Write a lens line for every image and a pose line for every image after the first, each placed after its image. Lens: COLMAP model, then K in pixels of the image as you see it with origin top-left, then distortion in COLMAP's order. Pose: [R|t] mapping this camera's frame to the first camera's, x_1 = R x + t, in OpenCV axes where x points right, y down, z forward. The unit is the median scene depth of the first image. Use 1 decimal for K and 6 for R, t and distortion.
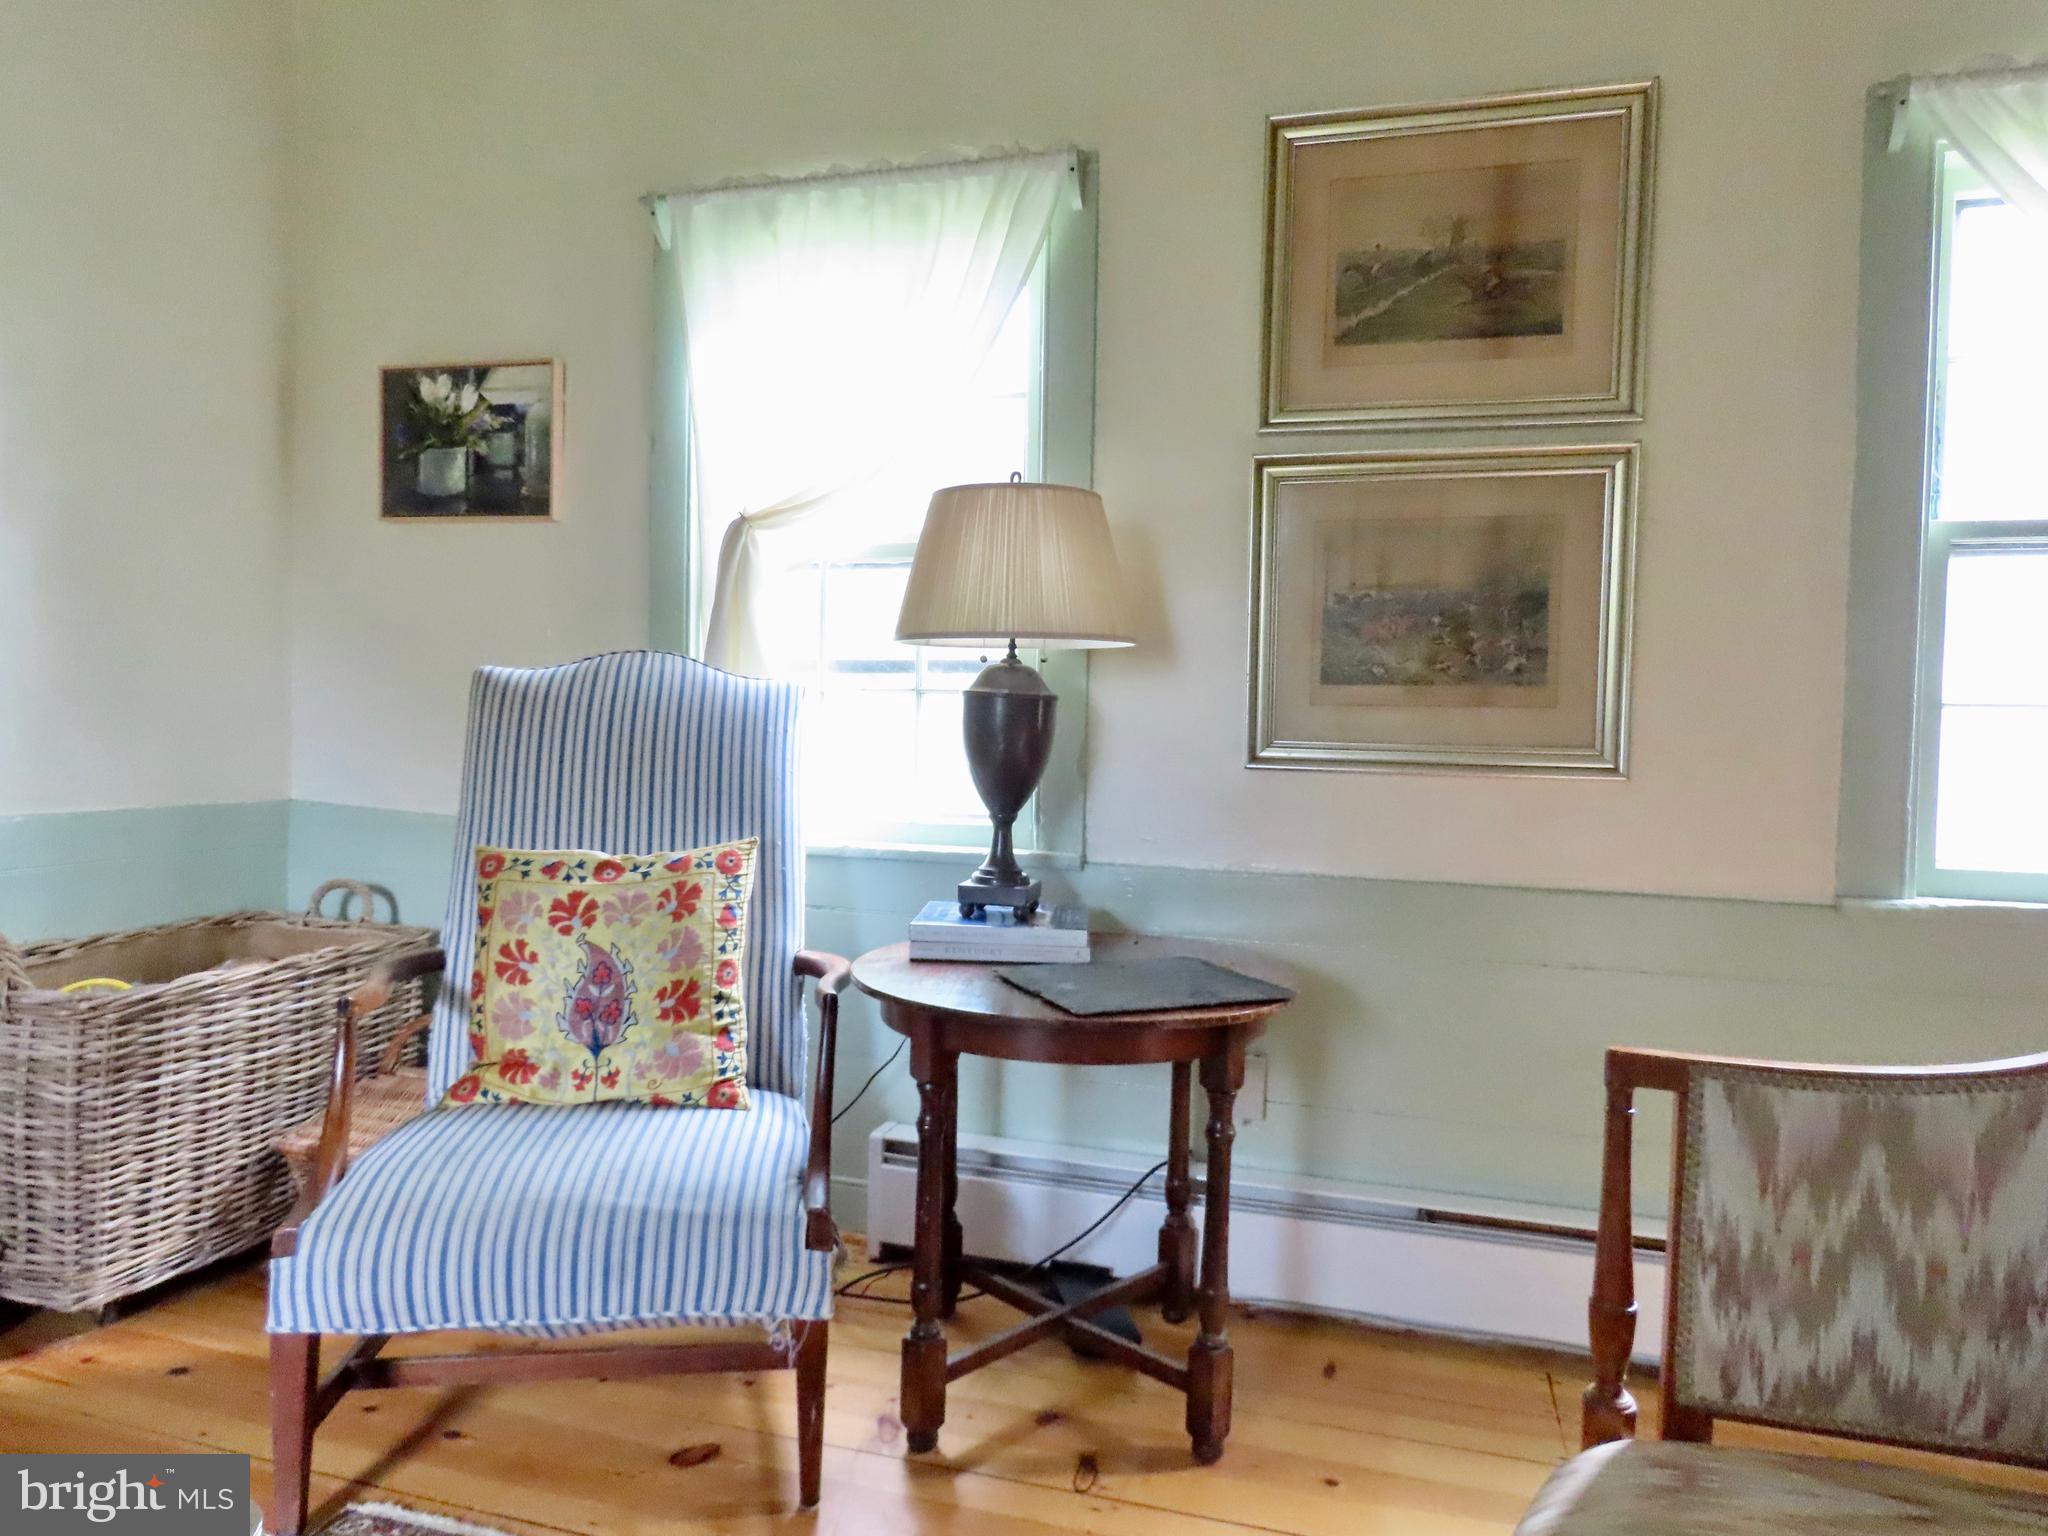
lens RADIAL K [[1300.7, 0, 1024.0], [0, 1300.7, 768.0], [0, 0, 1]] dist [-0.005529, 0.000124]
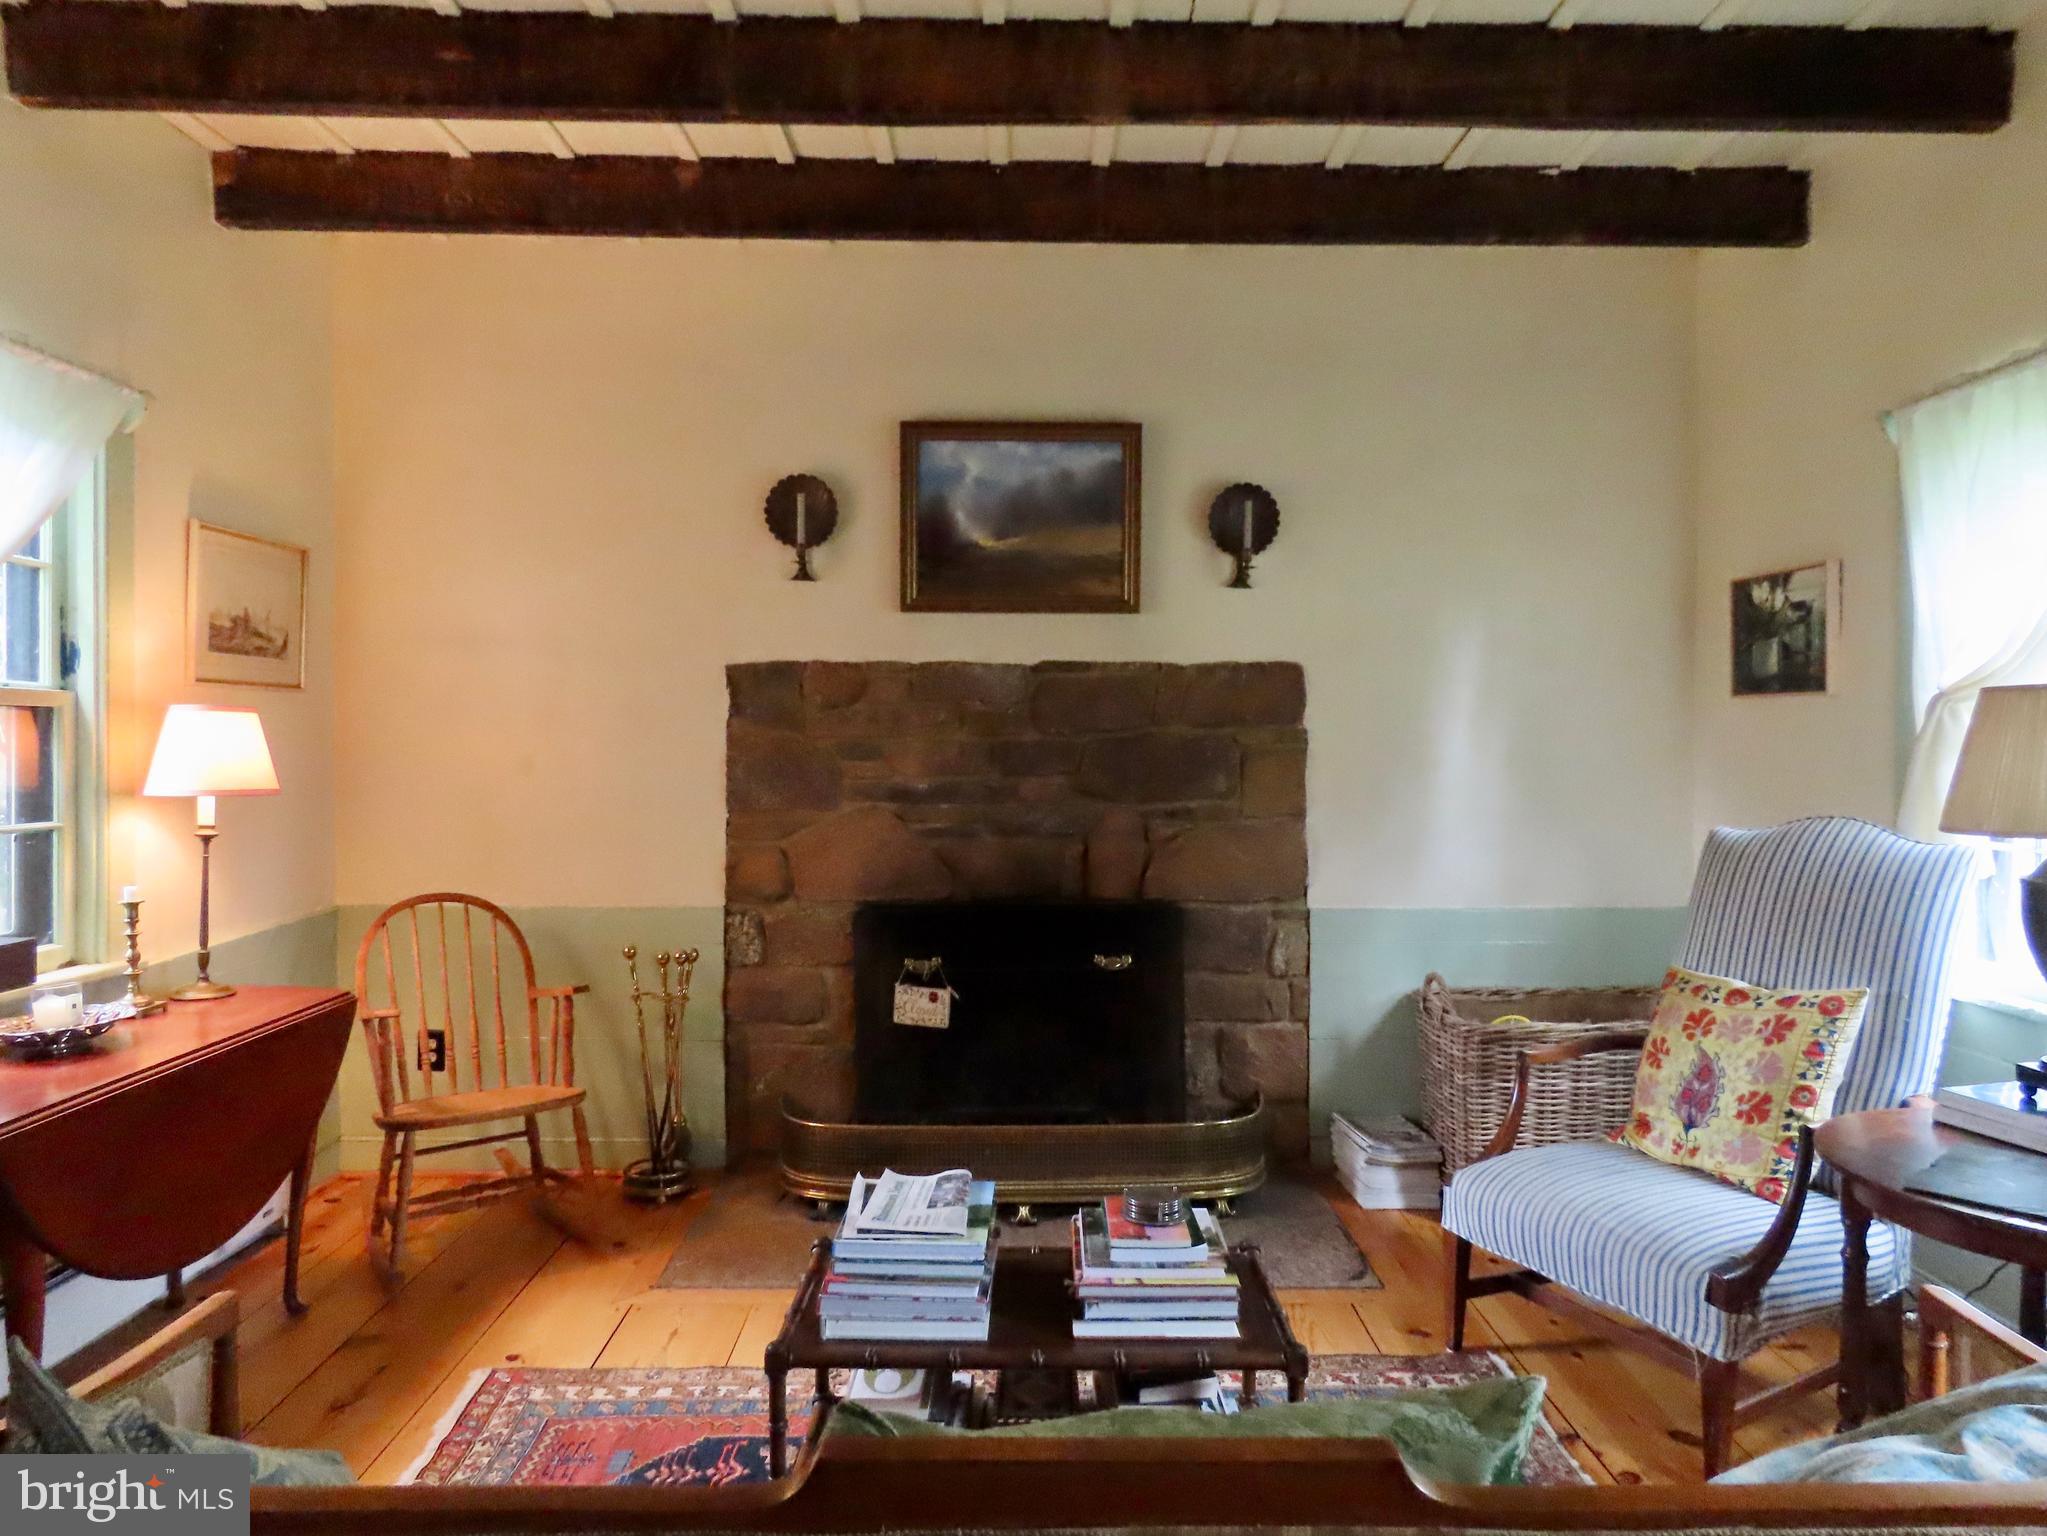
lens RADIAL K [[1300.1, 0, 1023.5], [0, 1300.1, 768.0], [0, 0, 1]] dist [-0.005529, 0.000124]
pose [[0.289527, -0.012803, -0.957084, 0.723312], [-0.019499, 0.999624, -0.019271, -0.111663], [0.956971, 0.024242, 0.289169, -0.060782]]
